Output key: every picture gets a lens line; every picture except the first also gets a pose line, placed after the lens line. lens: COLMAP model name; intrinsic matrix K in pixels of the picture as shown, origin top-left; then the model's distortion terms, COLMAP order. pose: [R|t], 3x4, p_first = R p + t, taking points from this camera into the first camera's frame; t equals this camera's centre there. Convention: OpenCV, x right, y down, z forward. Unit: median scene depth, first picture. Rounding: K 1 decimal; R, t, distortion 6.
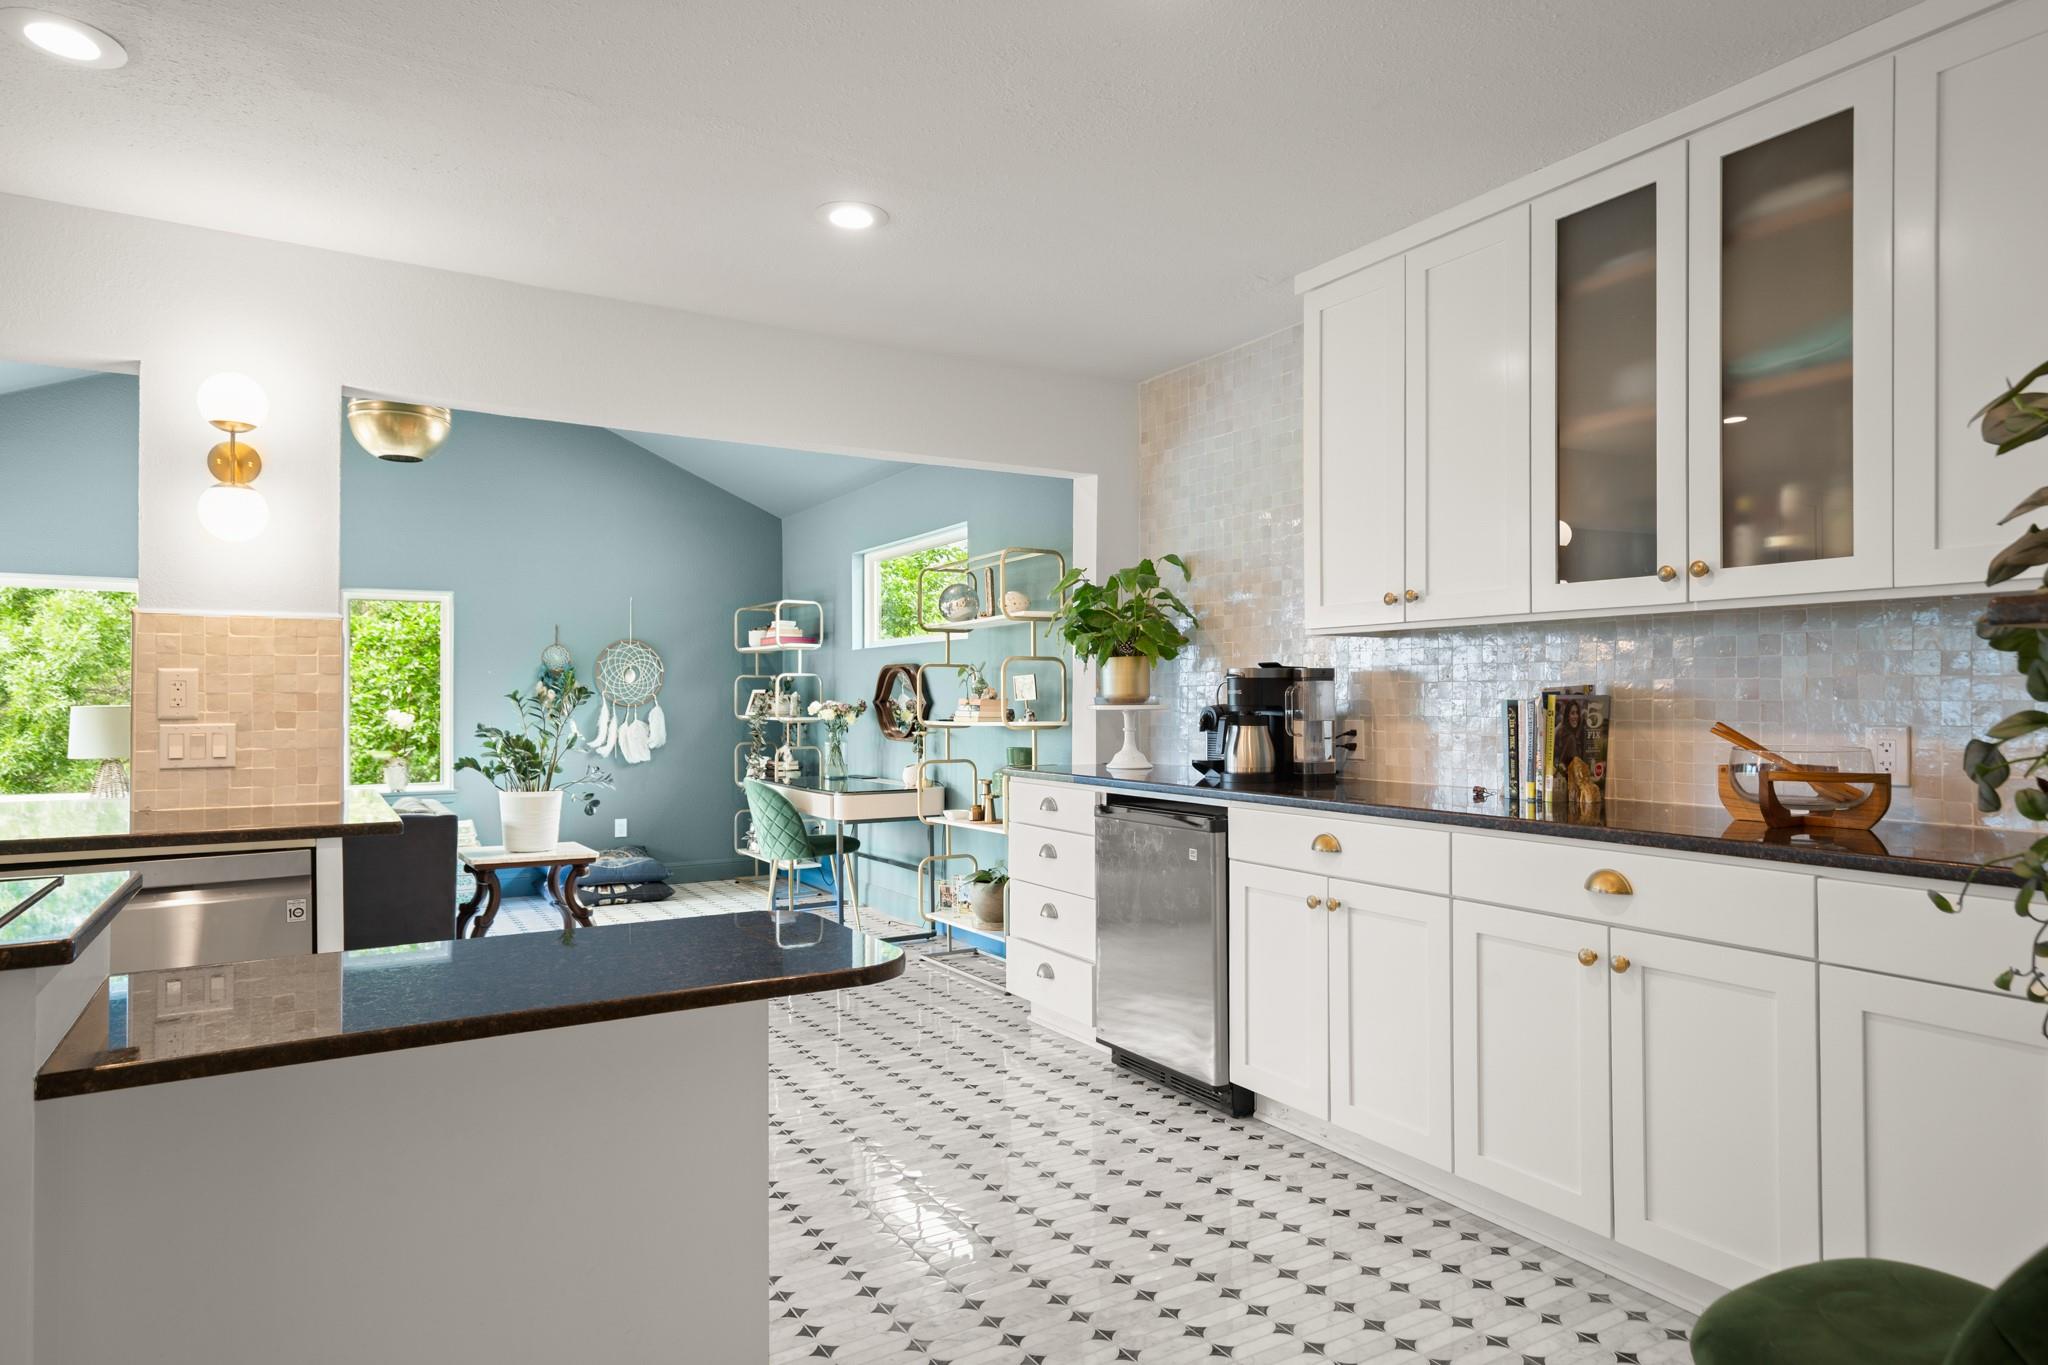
lens RADIAL K [[1189.3, 0, 1040.8], [0, 1189.3, 682.0], [0, 0, 1]] dist [0.001558, -0.000191]
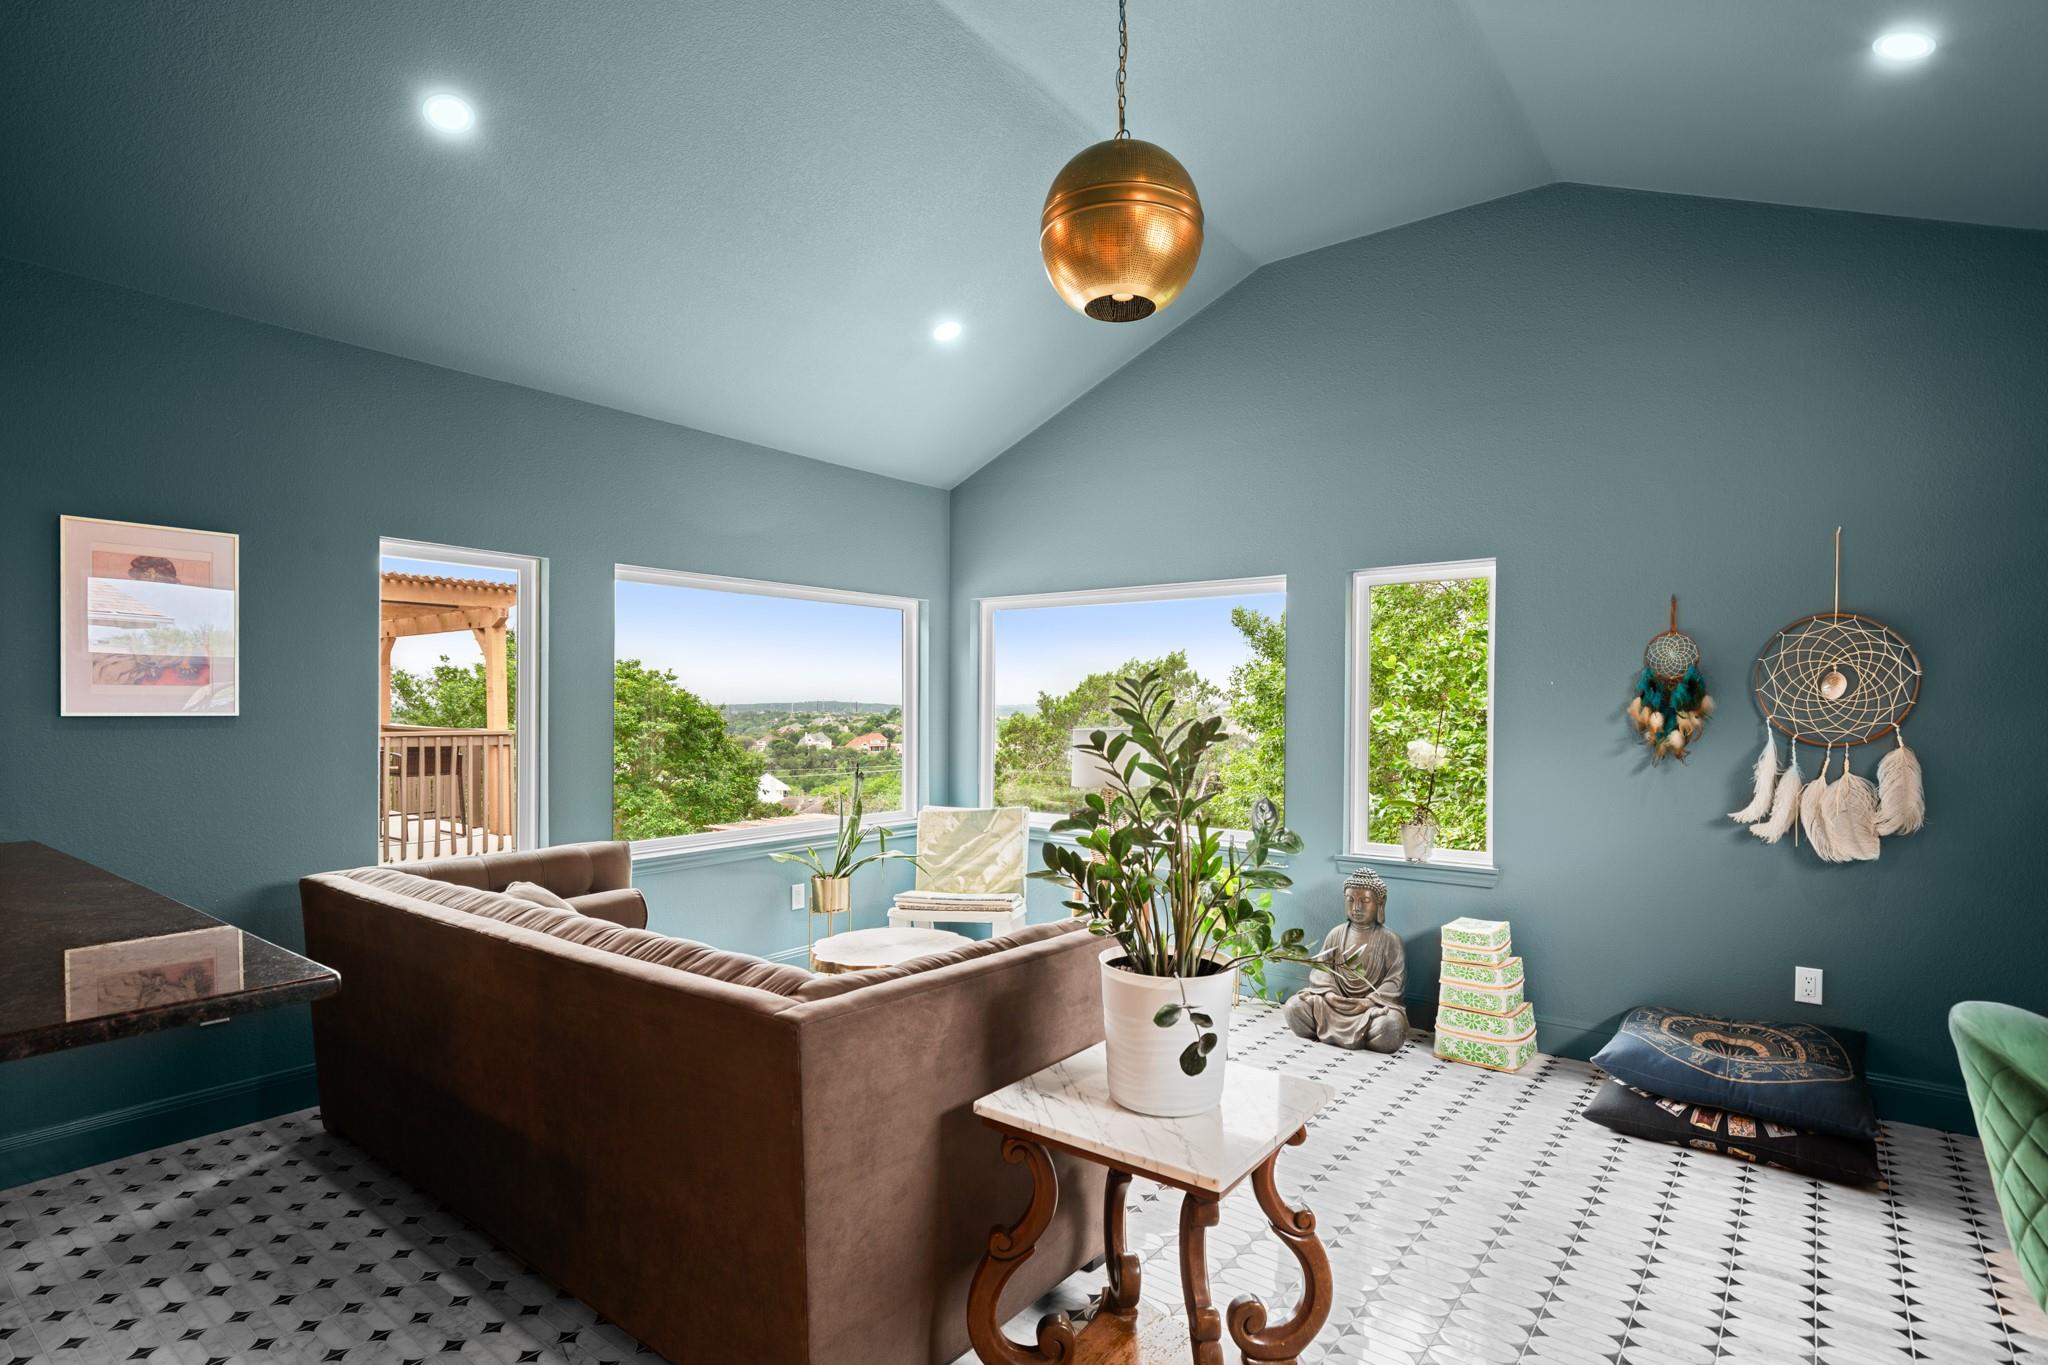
lens RADIAL K [[1050.6, 0, 1025.5], [0, 1050.6, 698.8], [0, 0, 1]] dist [-0.004376, -0.000539]
pose [[0.340459, -0.002752, -0.940255, -0.048264], [0.010219, 0.999947, 0.000774, -0.003210], [0.940204, -0.009872, 0.340469, 0.541148]]
